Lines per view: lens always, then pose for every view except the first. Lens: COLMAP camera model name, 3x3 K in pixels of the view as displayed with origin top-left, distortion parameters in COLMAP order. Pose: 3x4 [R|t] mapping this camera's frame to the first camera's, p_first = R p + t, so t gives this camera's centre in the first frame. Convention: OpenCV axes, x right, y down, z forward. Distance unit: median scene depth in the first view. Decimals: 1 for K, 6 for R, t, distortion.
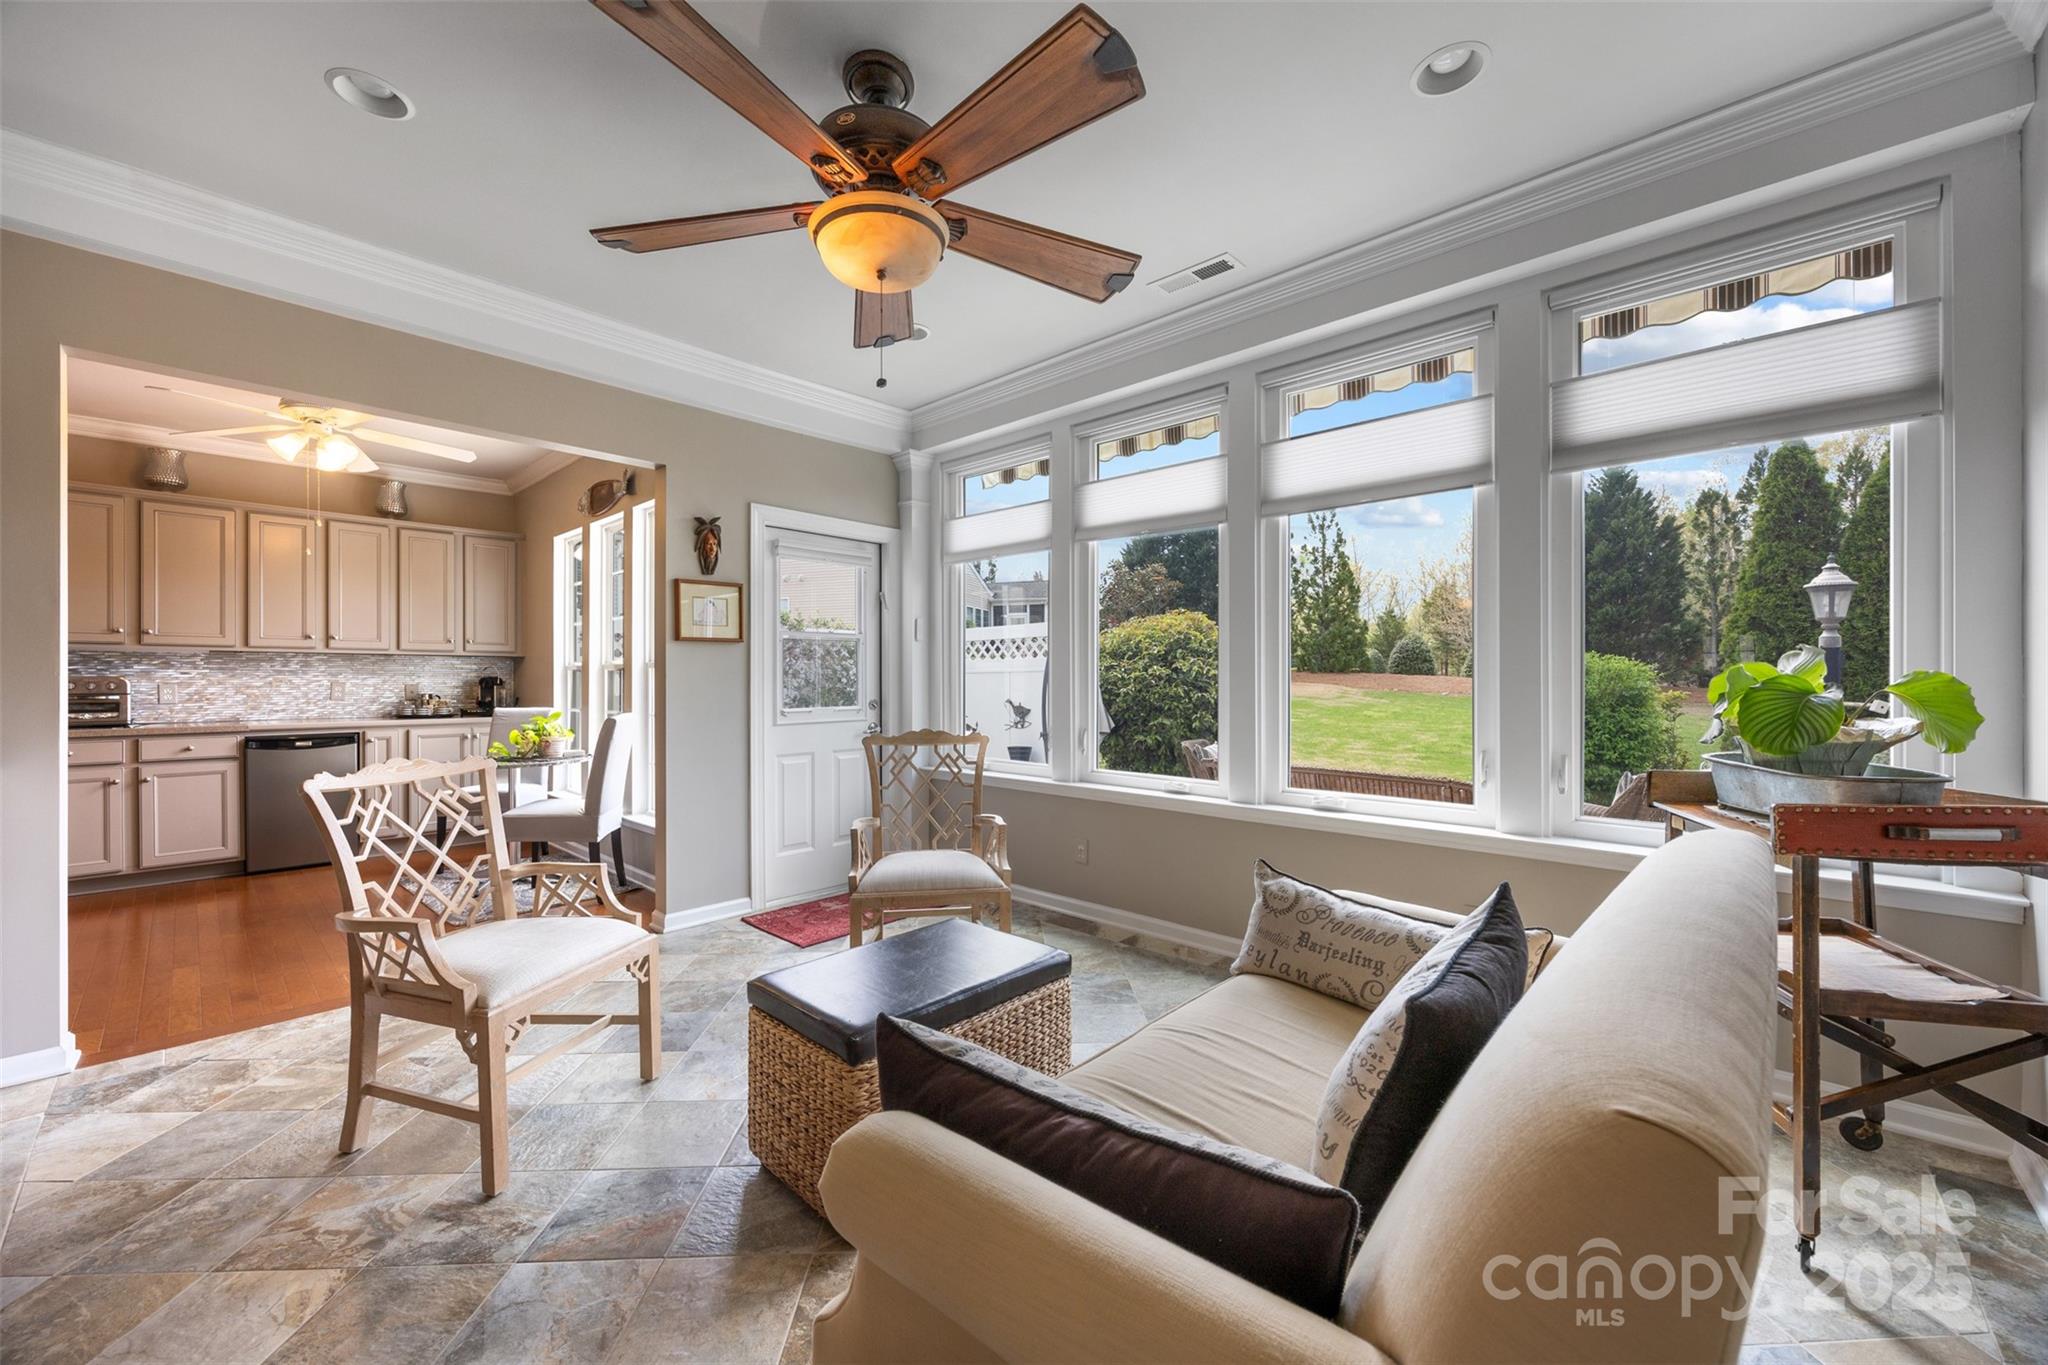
lens RADIAL K [[790.6, 0, 1019.7], [0, 790.6, 680.6], [0, 0, 1]] dist [-0.014695, 0.000374]
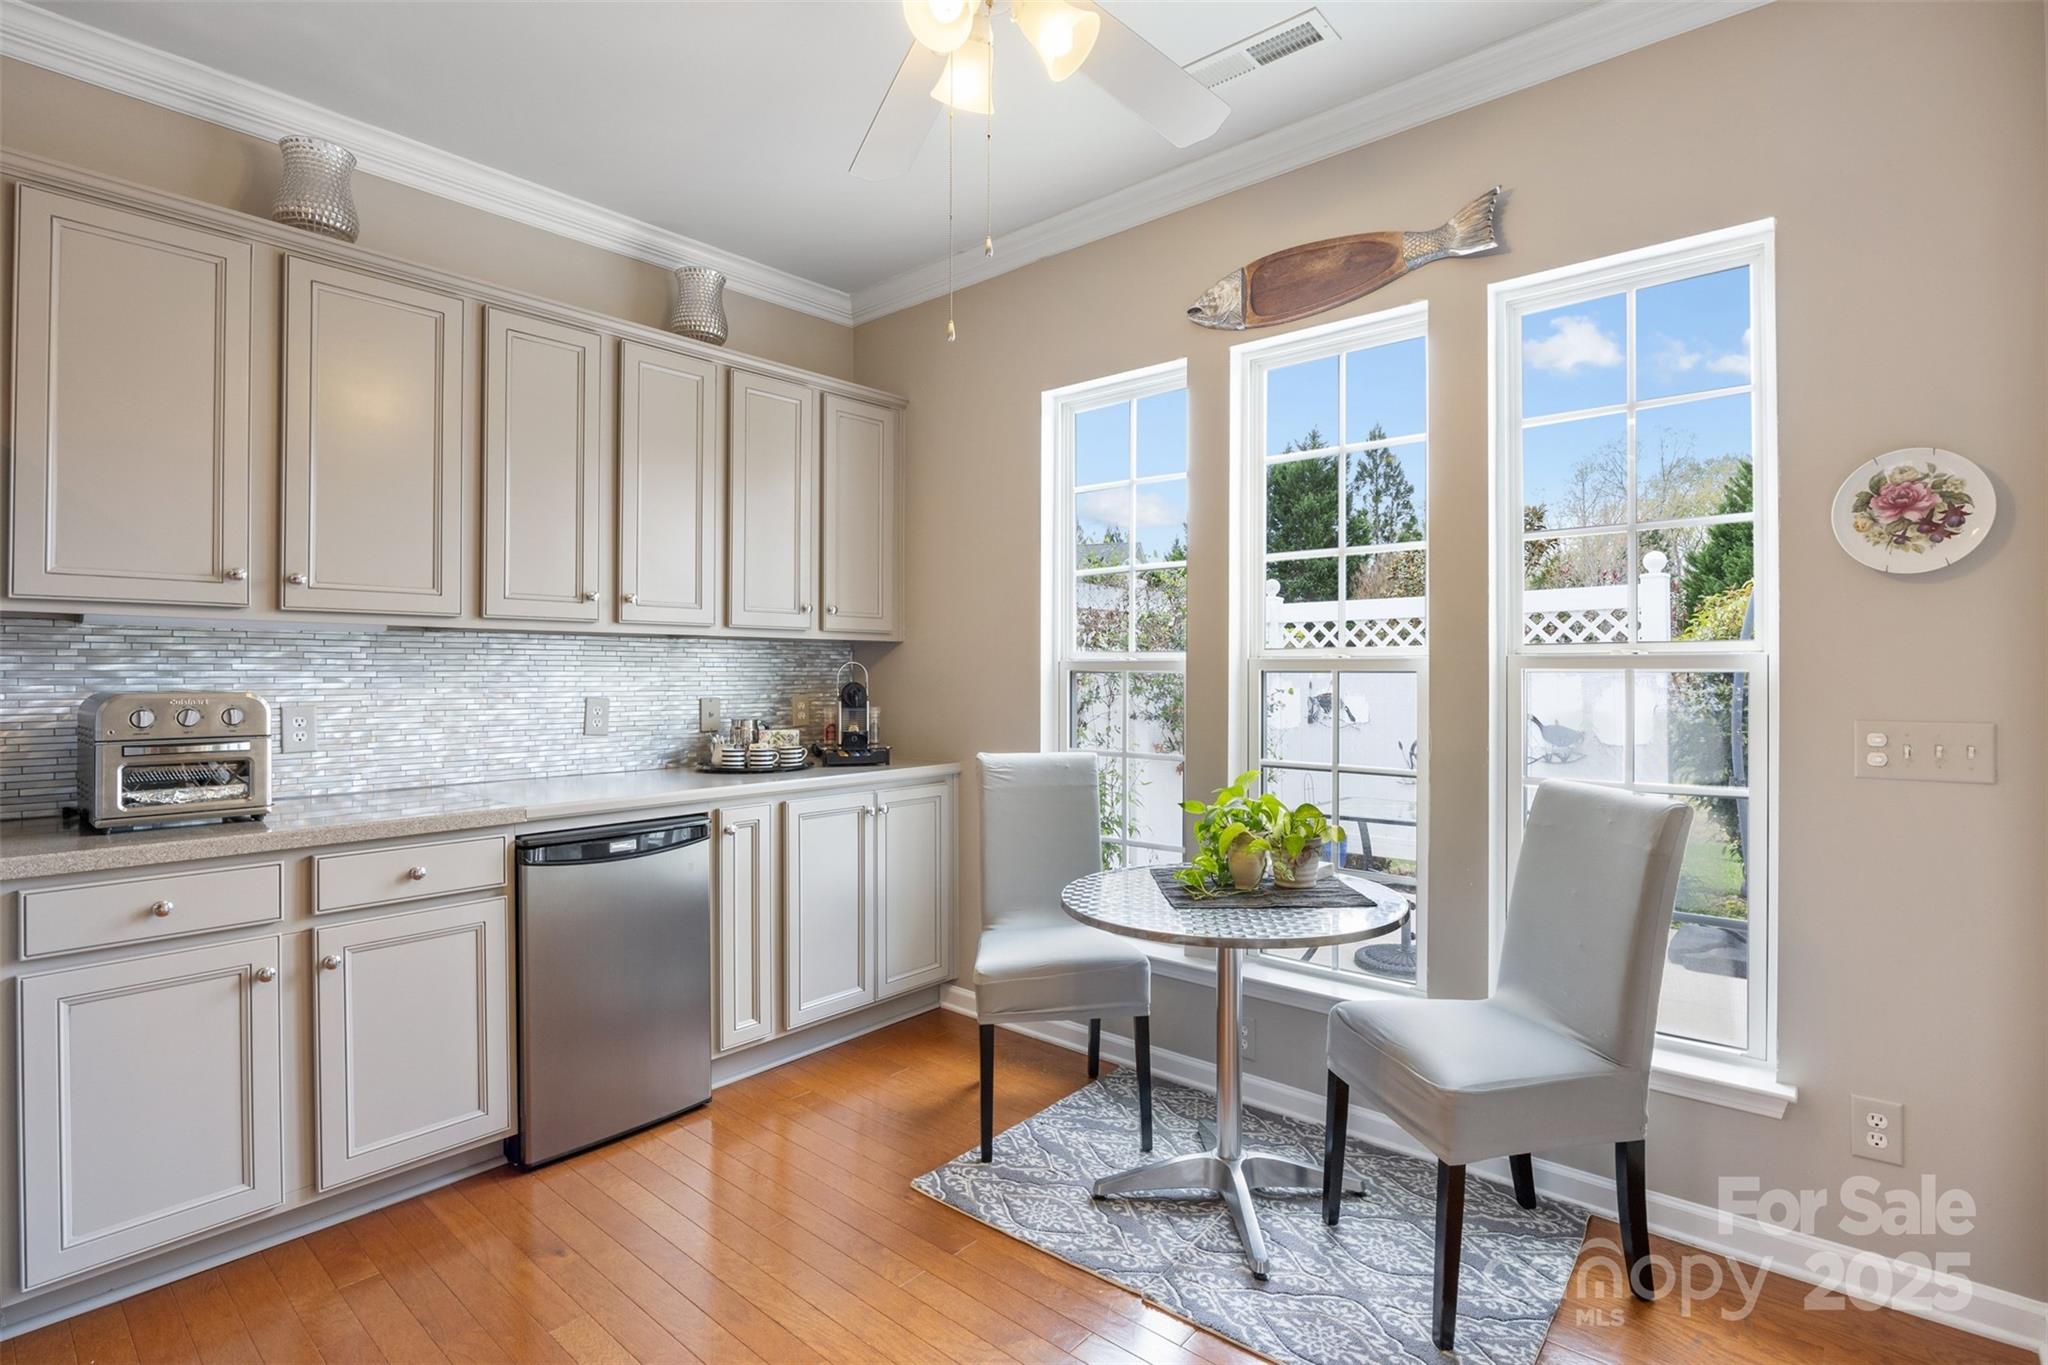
lens RADIAL K [[1001.9, 0, 1015.5], [0, 1001.9, 664.2], [0, 0, 1]] dist [-0.023172, -0.000349]
pose [[0.998742, -0.007183, 0.049625, -0.764971], [0.007846, 0.999882, -0.013176, -0.009277], [-0.049524, 0.013549, 0.998681, 0.465865]]
